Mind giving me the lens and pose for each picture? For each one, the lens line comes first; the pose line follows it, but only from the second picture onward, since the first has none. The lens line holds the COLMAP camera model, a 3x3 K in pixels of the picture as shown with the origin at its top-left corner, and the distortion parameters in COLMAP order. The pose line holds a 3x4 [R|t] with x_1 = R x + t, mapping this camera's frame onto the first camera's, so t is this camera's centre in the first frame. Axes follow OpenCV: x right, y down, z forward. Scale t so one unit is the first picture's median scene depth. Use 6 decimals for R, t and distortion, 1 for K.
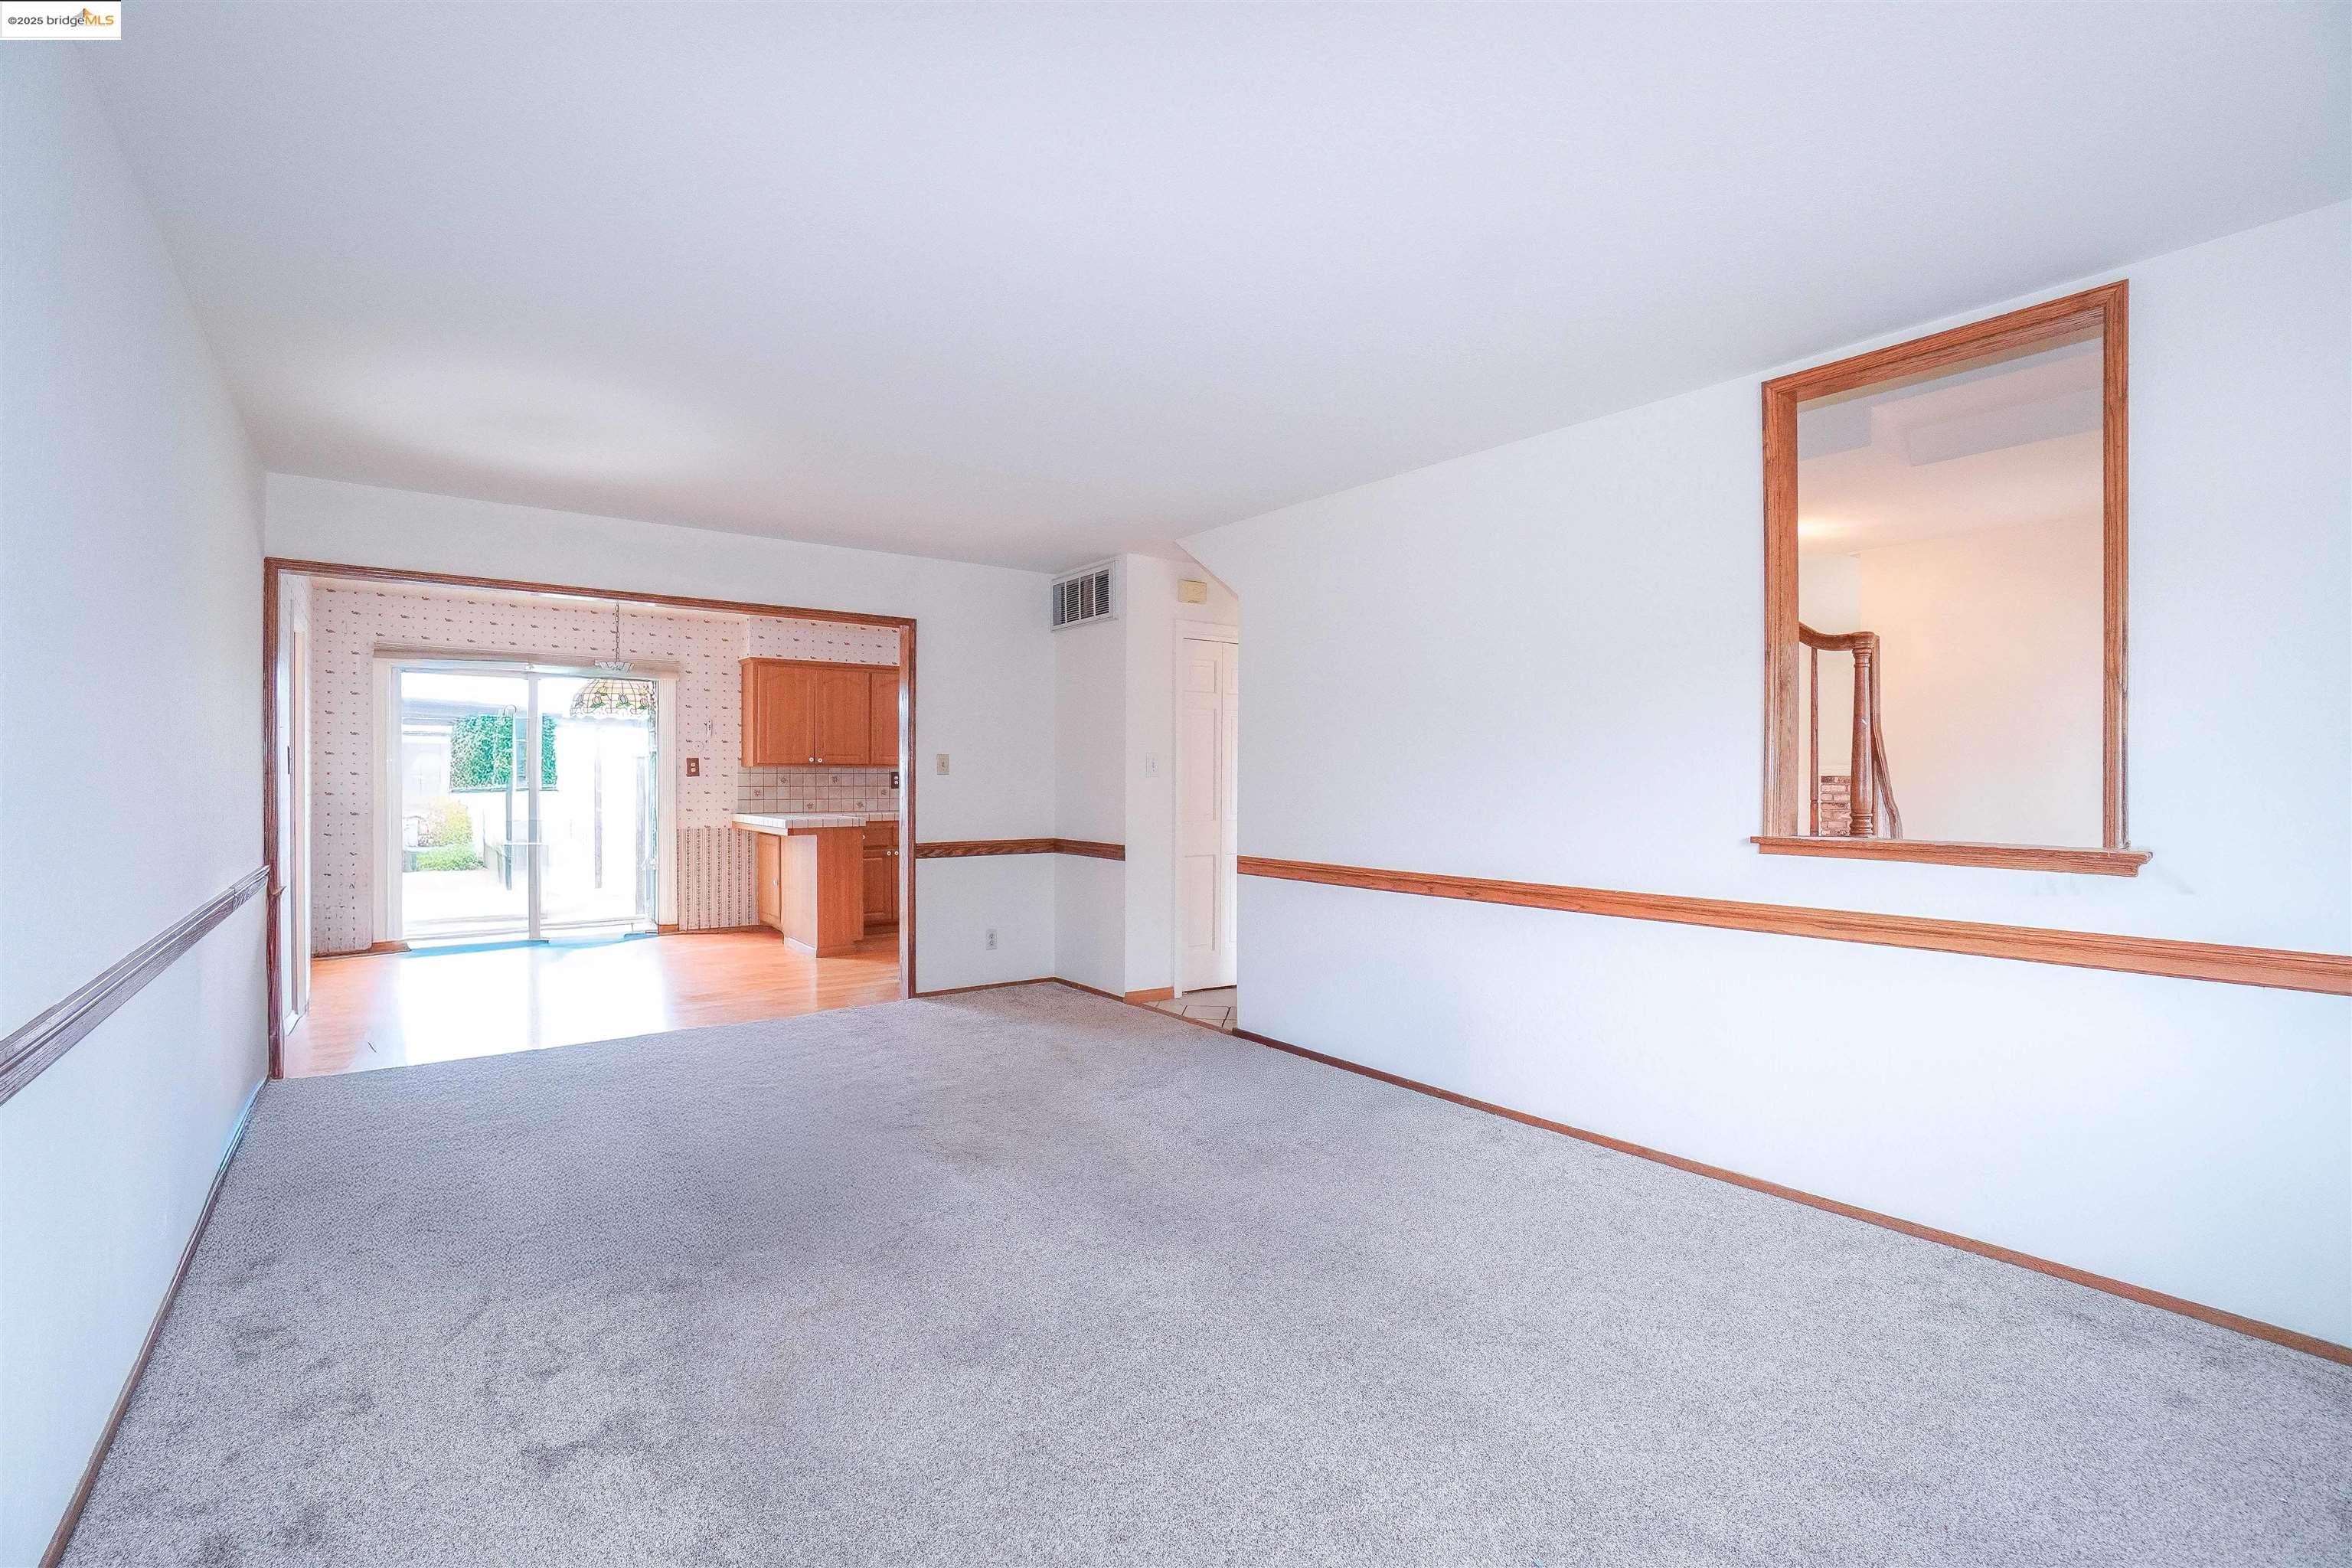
lens RADIAL K [[1052.4, 0, 1152.6], [0, 1052.4, 789.5], [0, 0, 1]] dist [-0.062531, 0.021551]
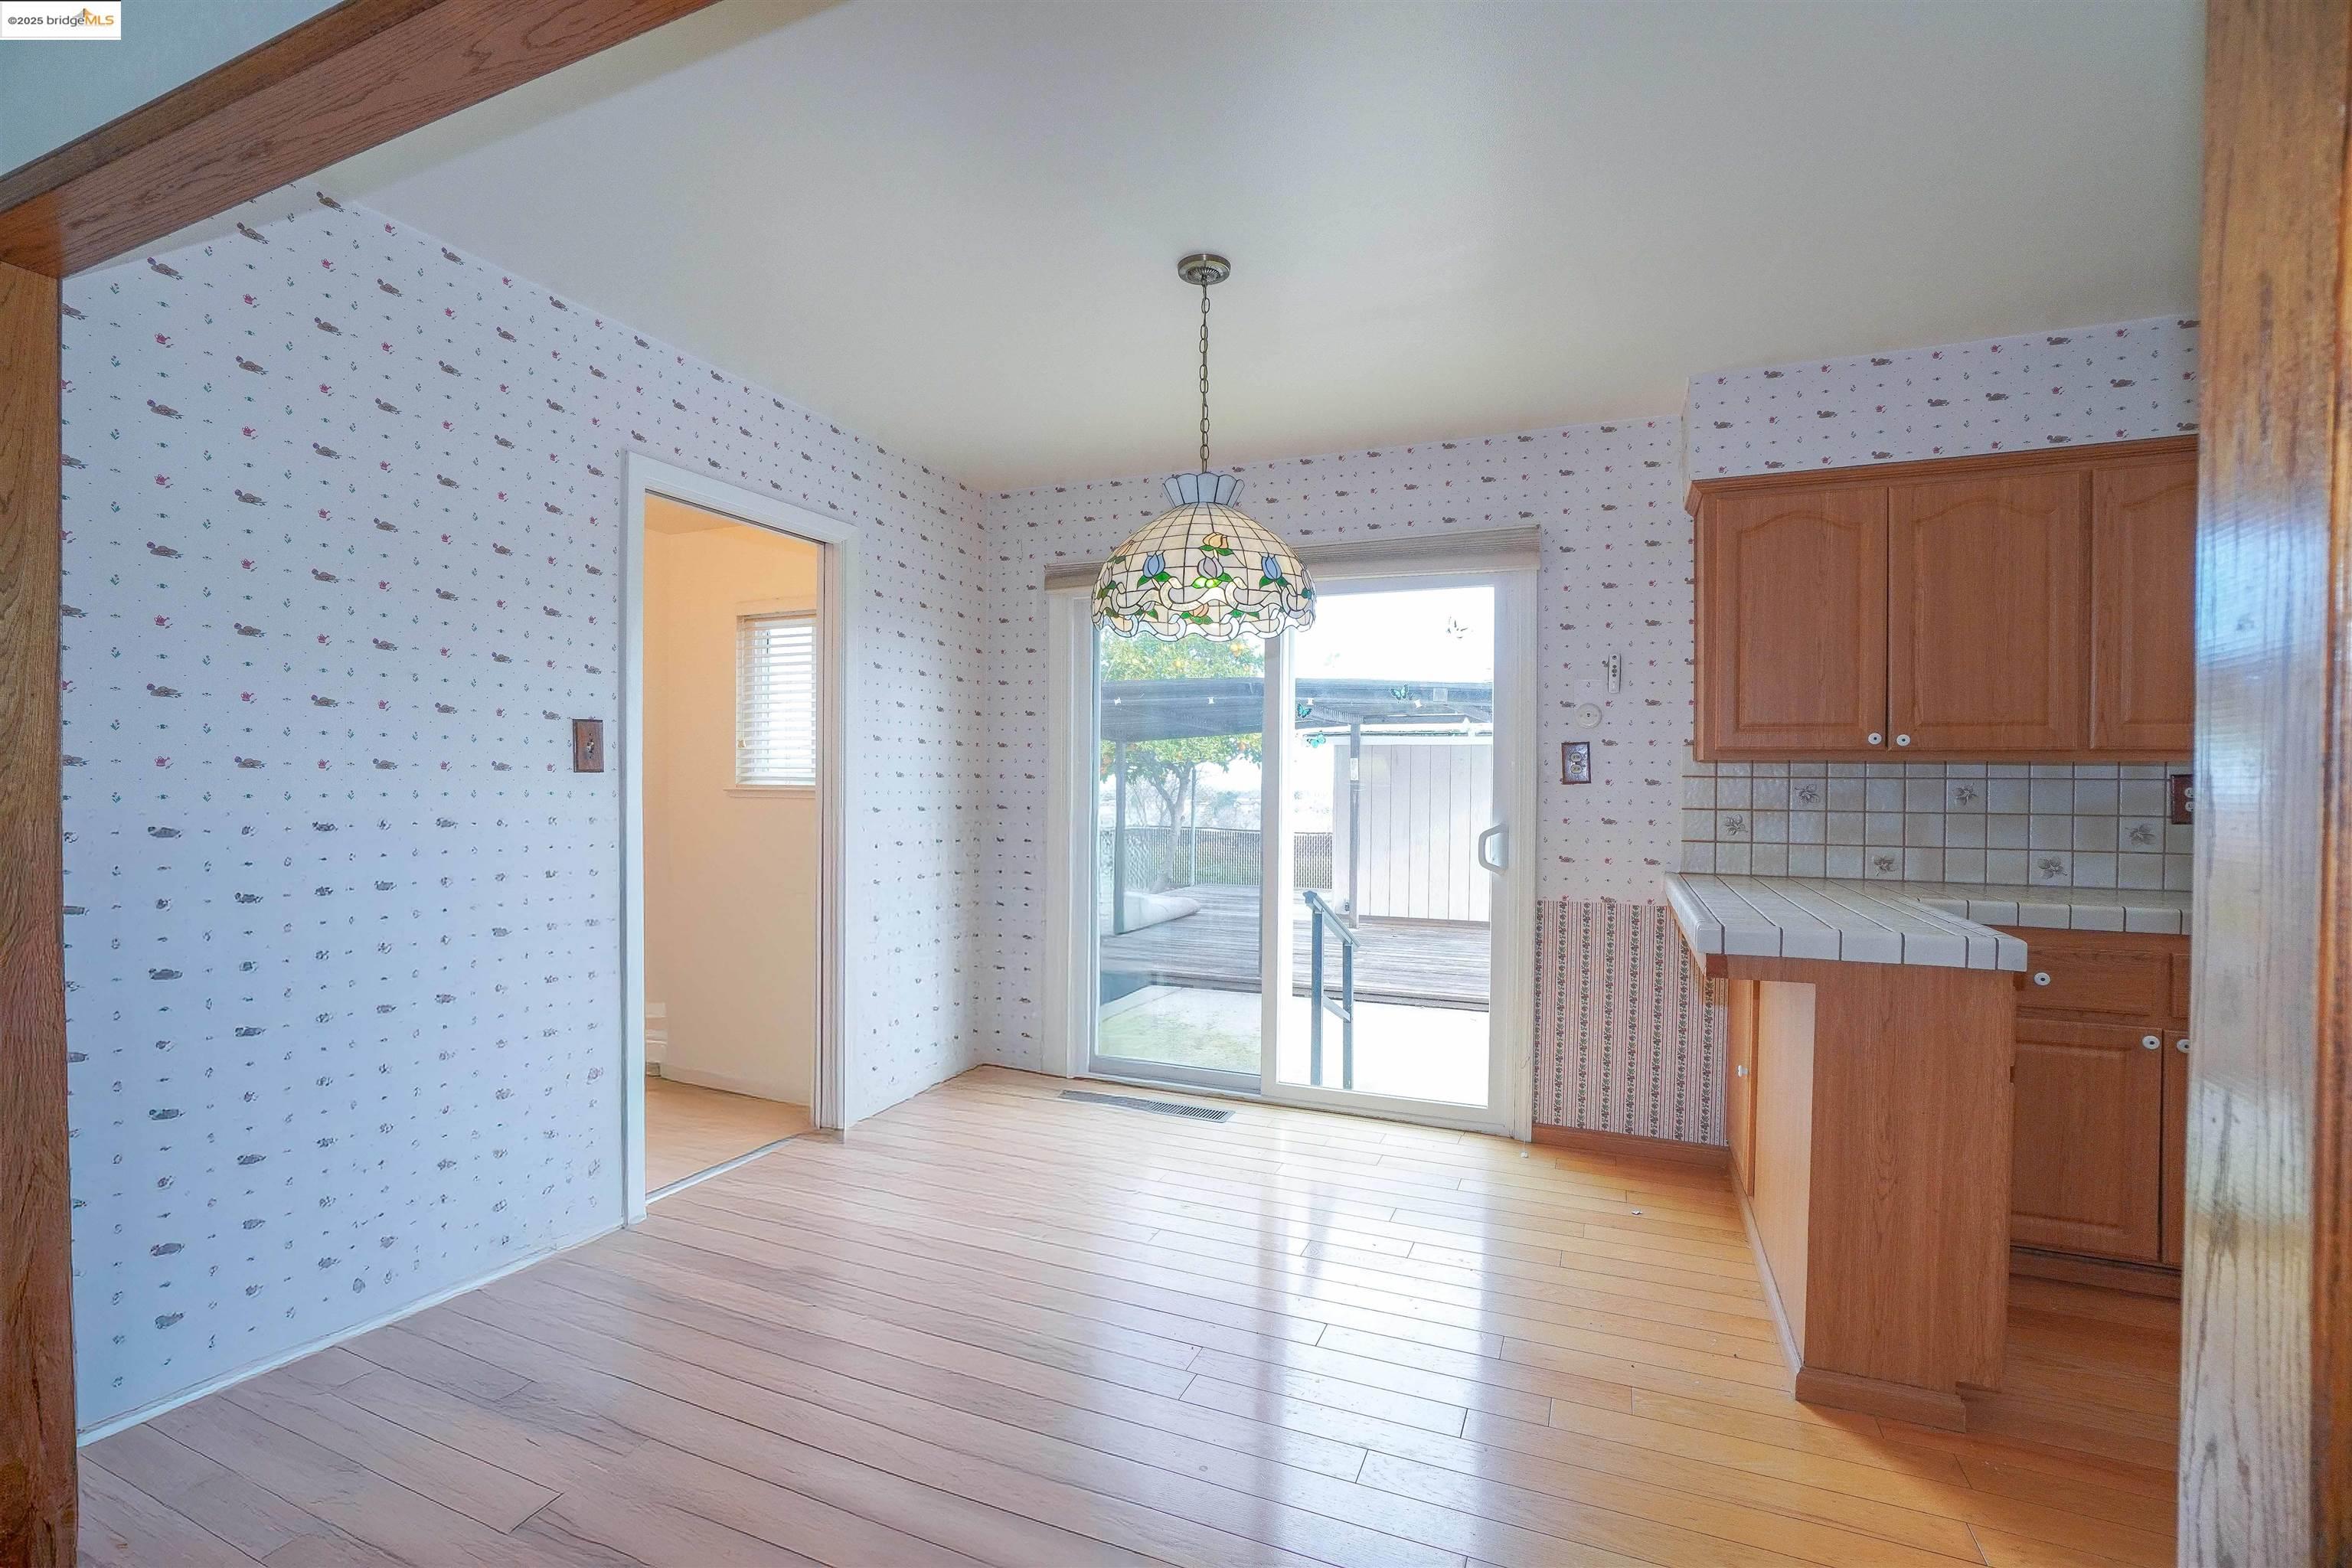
lens RADIAL K [[1052.4, 0, 1152.6], [0, 1052.4, 789.5], [0, 0, 1]] dist [-0.062531, 0.021551]
pose [[0.499633, 0.008107, -0.866199, -0.147209], [-0.016735, 0.999860, -0.000295, -0.007109], [0.866075, 0.014644, 0.499699, 0.618210]]
